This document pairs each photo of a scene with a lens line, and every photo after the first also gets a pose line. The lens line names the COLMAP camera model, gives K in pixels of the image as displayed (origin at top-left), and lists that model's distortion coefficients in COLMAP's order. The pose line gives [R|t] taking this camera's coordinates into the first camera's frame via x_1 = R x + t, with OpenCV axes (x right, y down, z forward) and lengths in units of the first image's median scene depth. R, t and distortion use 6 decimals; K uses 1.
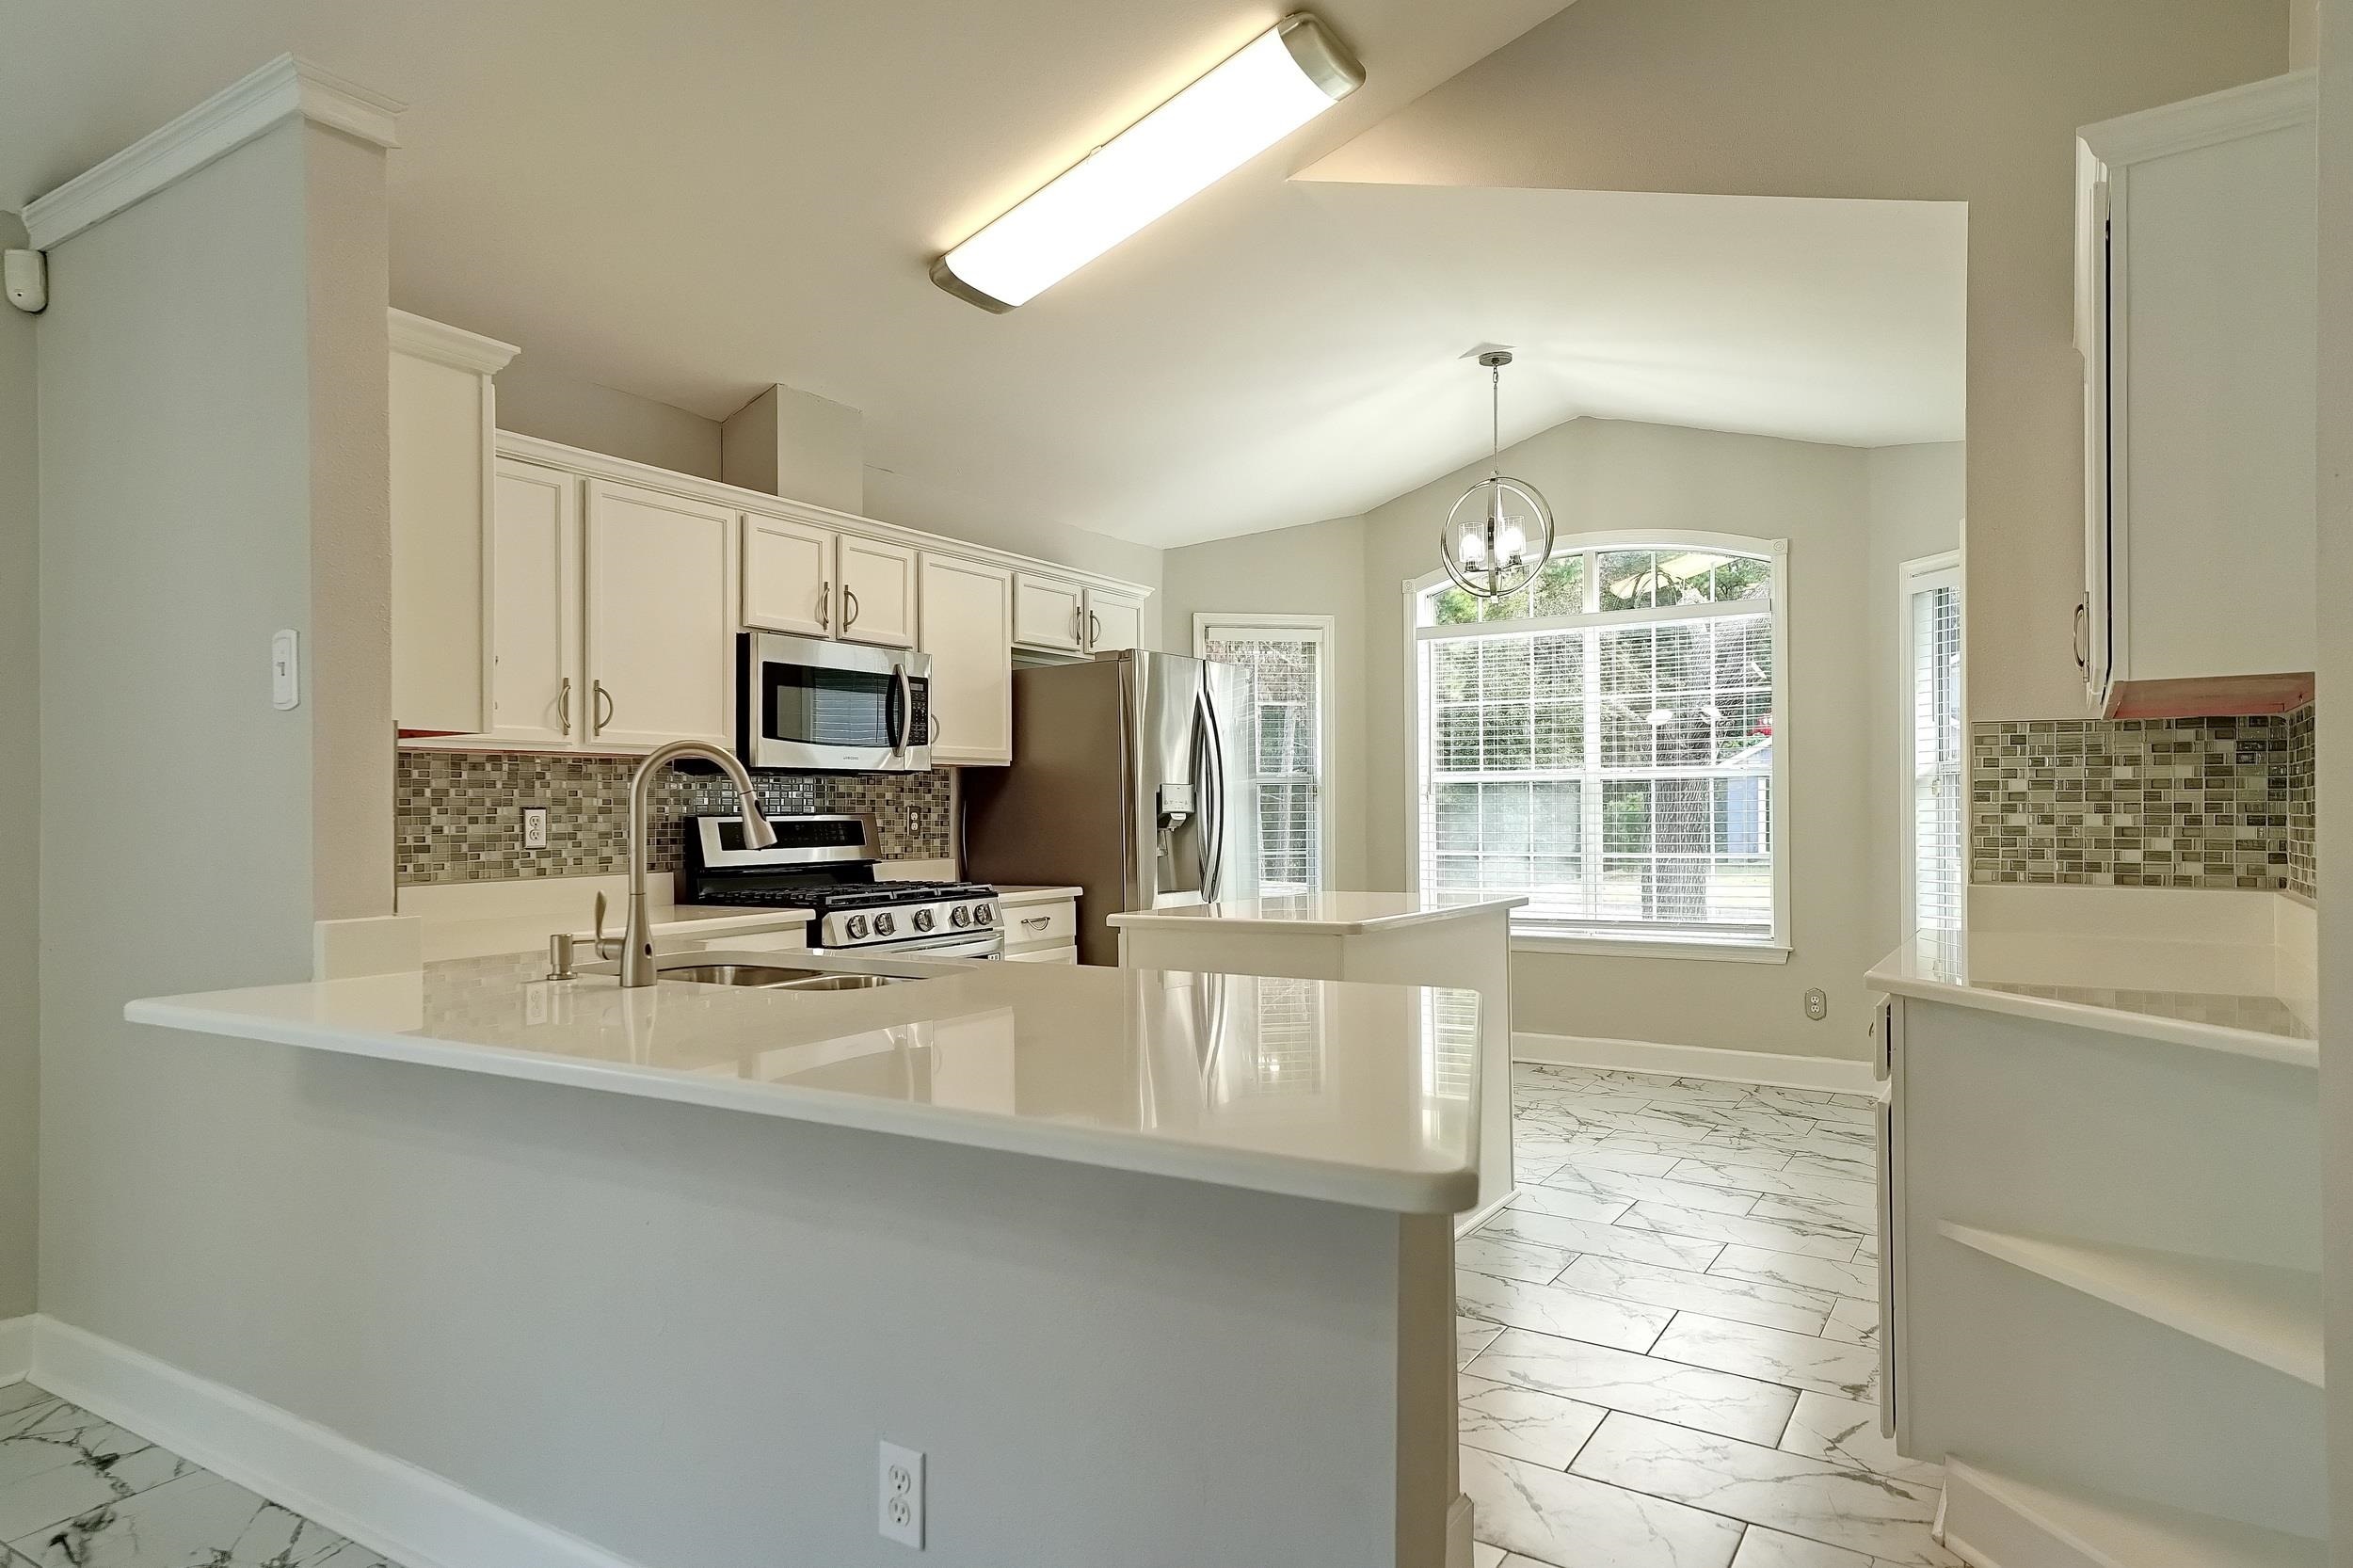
lens RADIAL K [[1367.7, 0, 1193.2], [0, 1367.7, 810.6], [0, 0, 1]] dist [-0.000199, 0.016089]
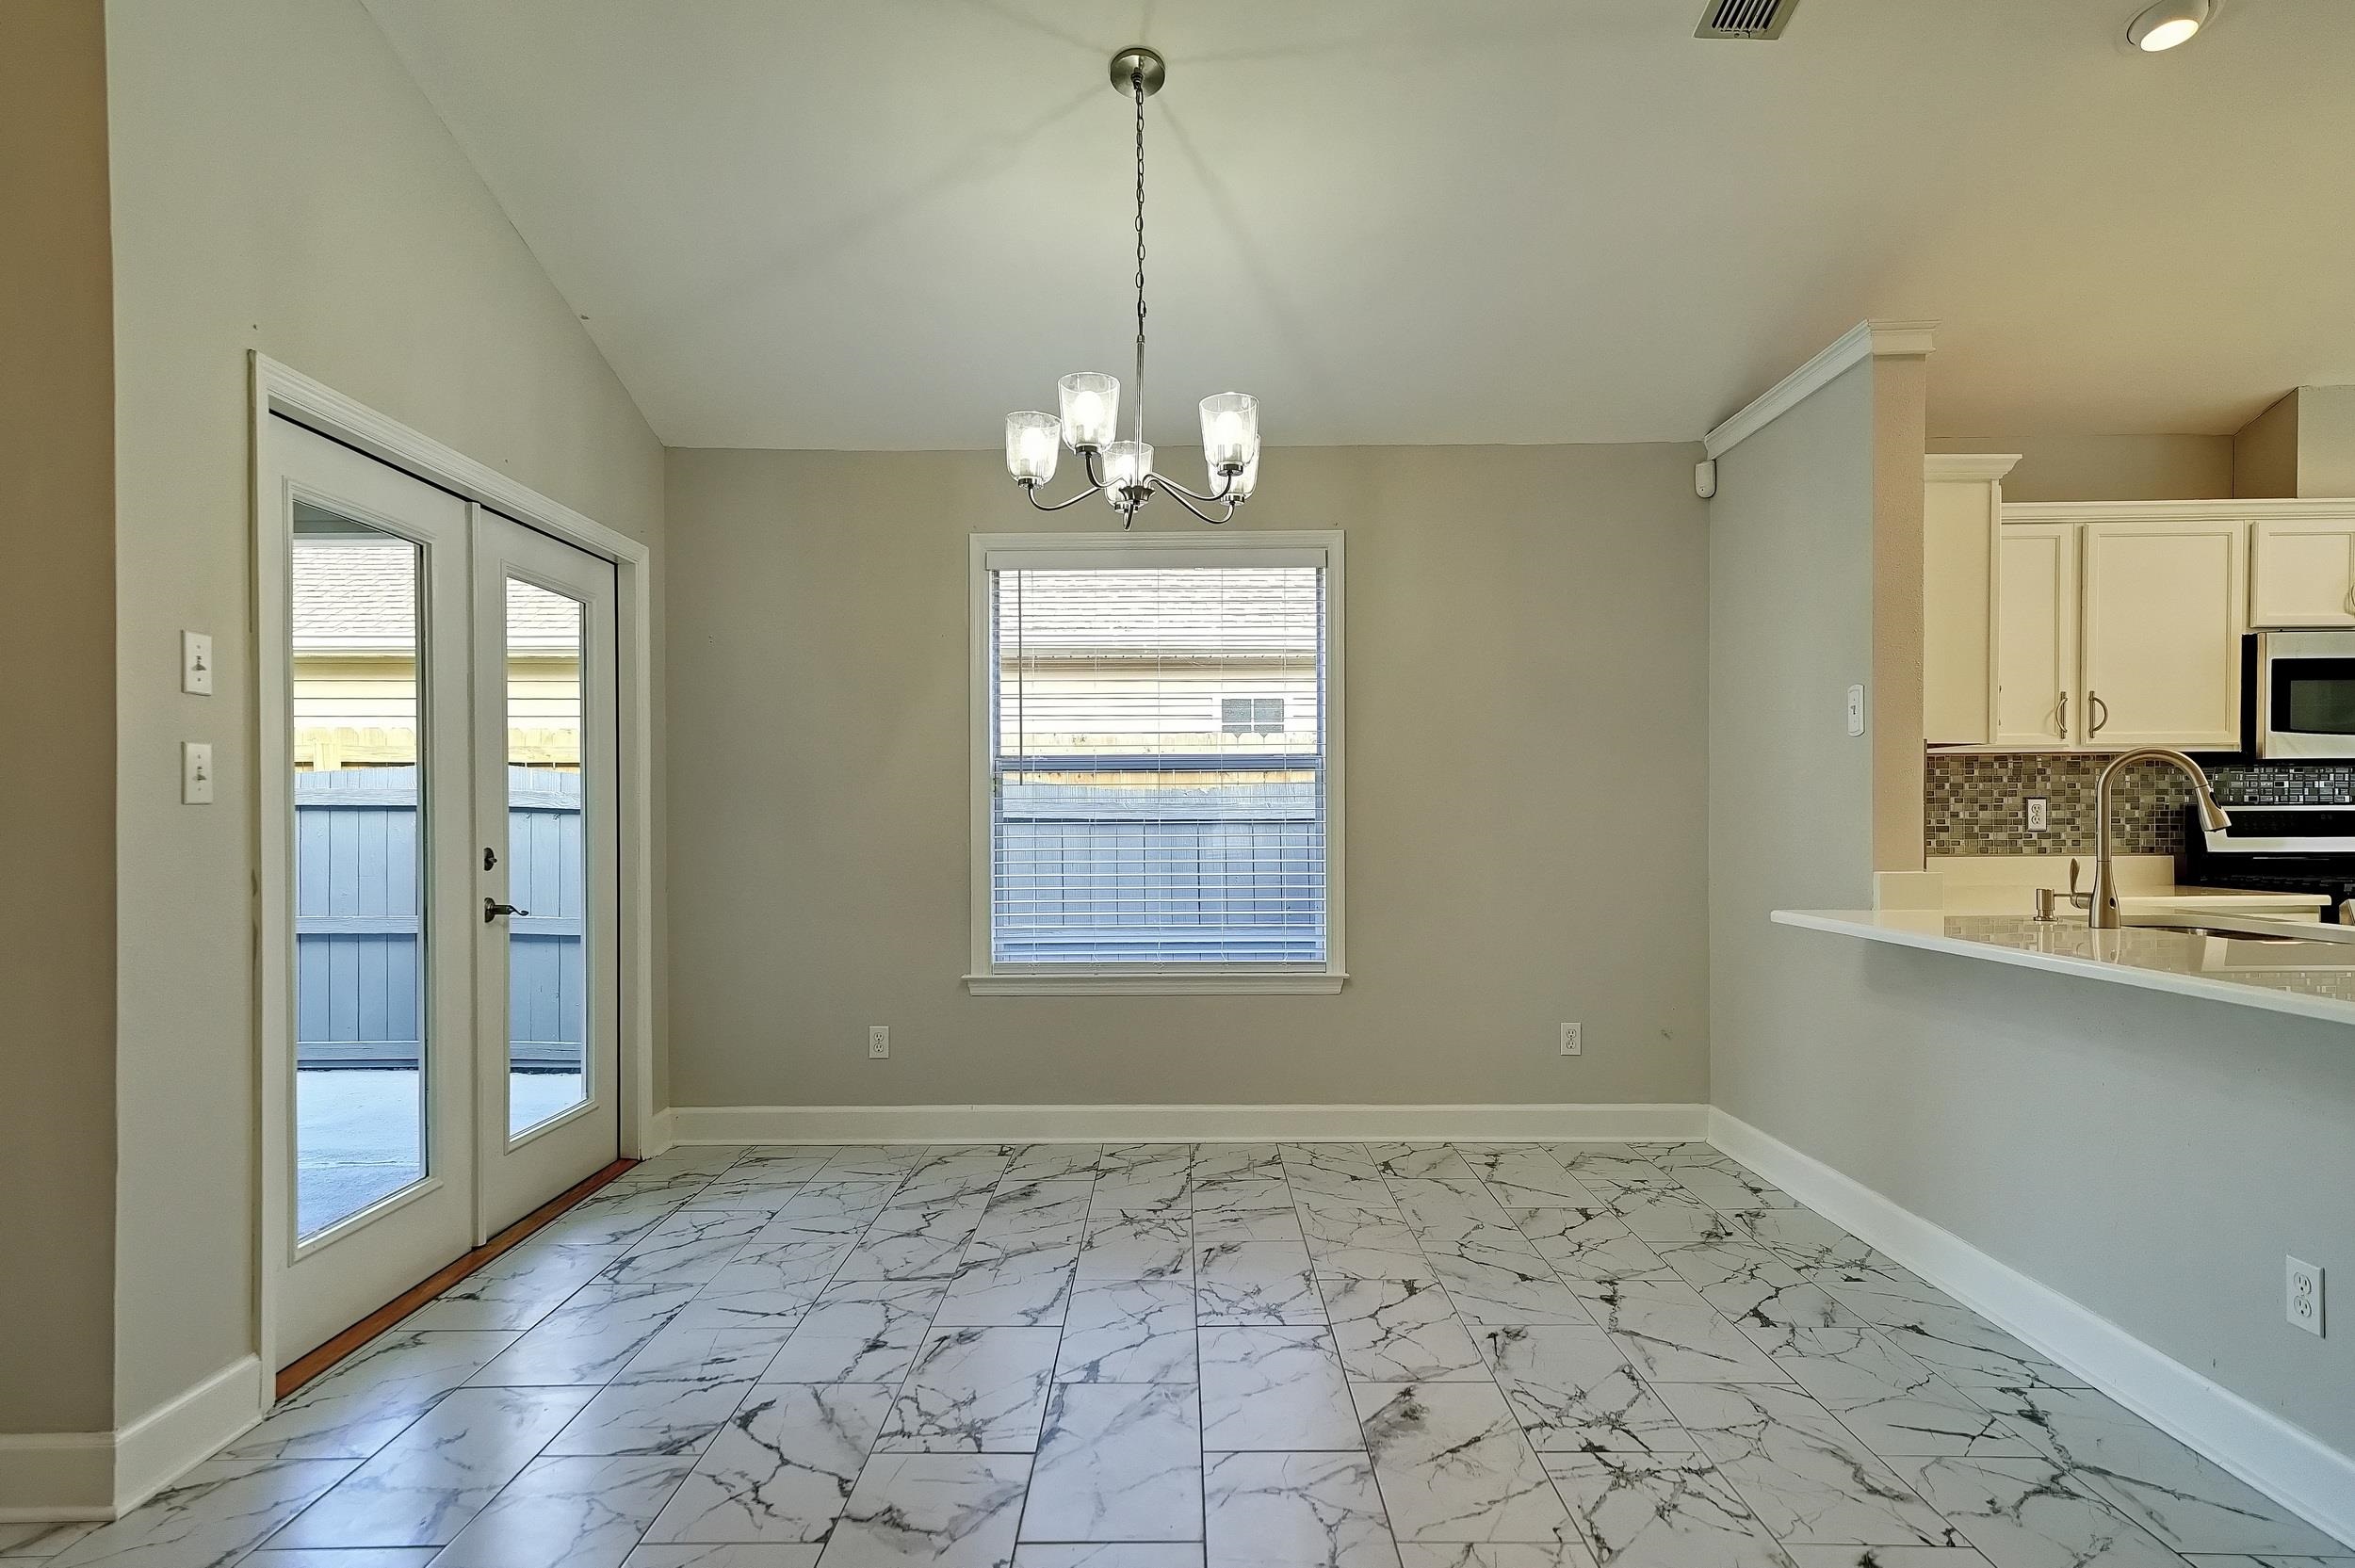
lens RADIAL K [[1353.1, 0, 1162.5], [0, 1353.1, 805.8], [0, 0, 1]] dist [0.026460, 0.002927]
pose [[0.516270, 0.005242, -0.856410, 0.158984], [0.000171, 0.999981, 0.006224, -0.002466], [0.856426, -0.003359, 0.516259, -0.292183]]
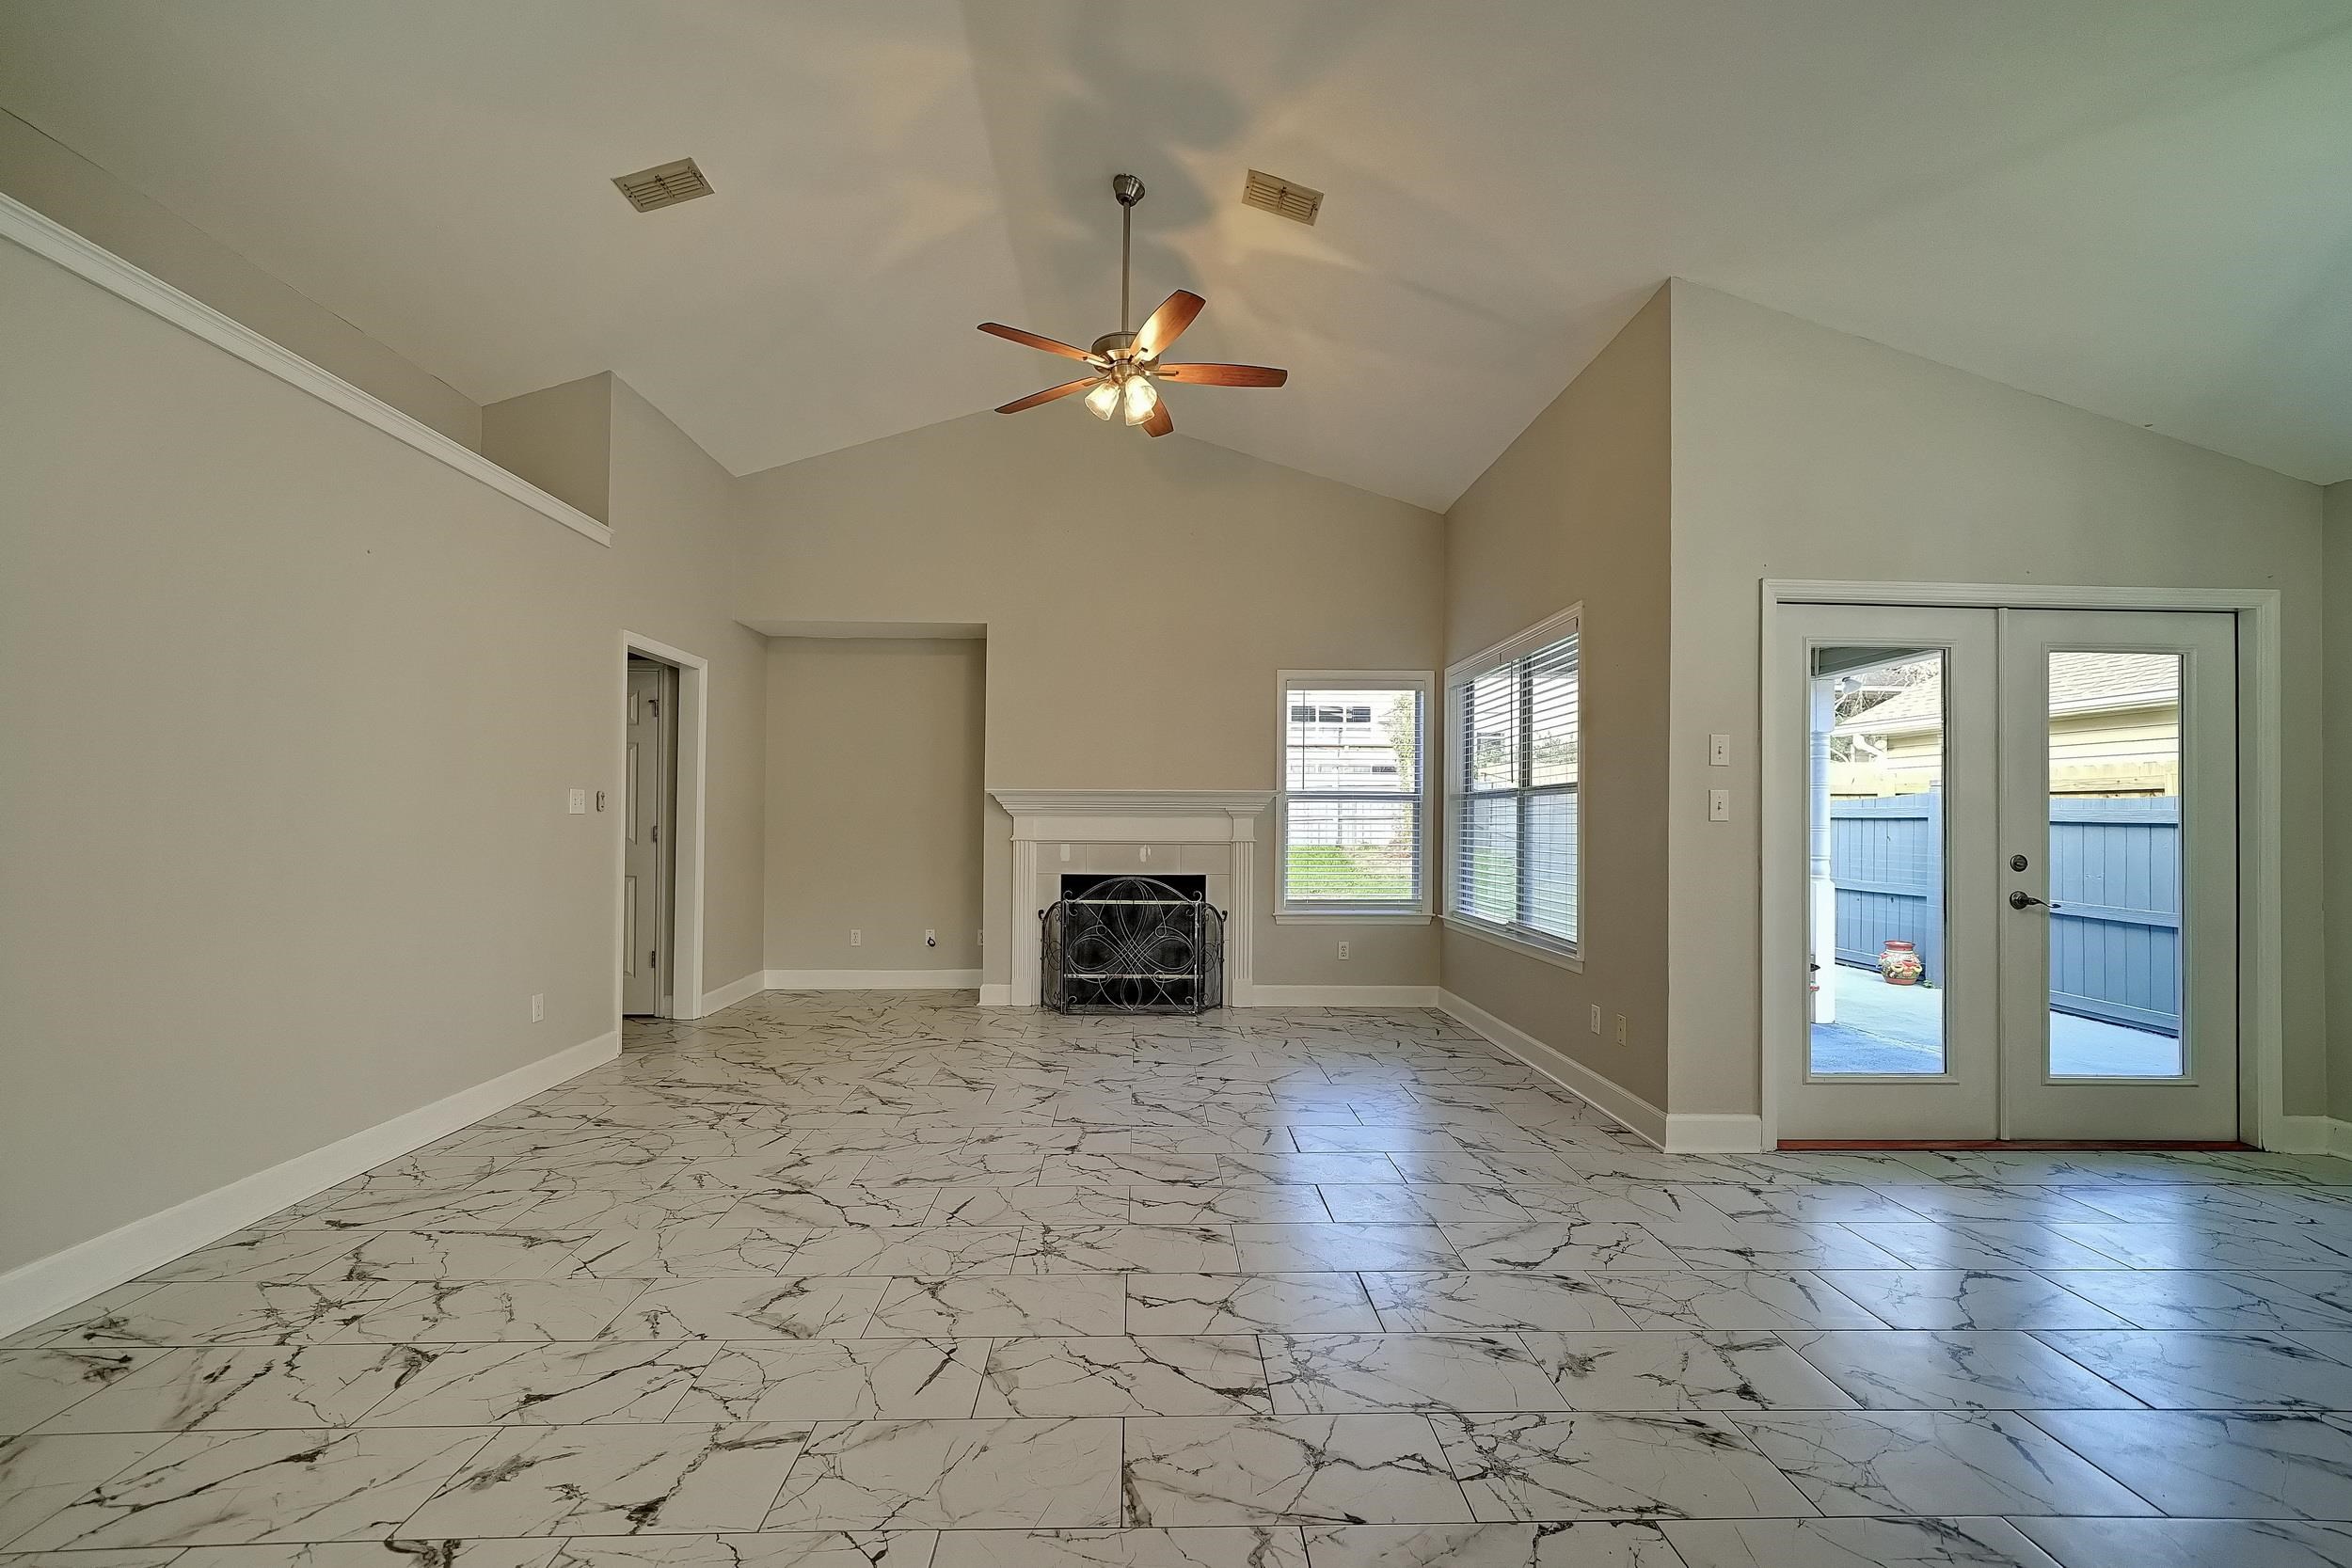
lens RADIAL K [[968.5, 0, 1171.7], [0, 968.5, 795.5], [0, 0, 1]] dist [0.002444, 0.000823]
pose [[-0.829184, -0.010964, -0.558868, 0.296939], [-0.002560, 0.999872, -0.015816, -0.007701], [0.558969, -0.011684, -0.829106, 0.111300]]
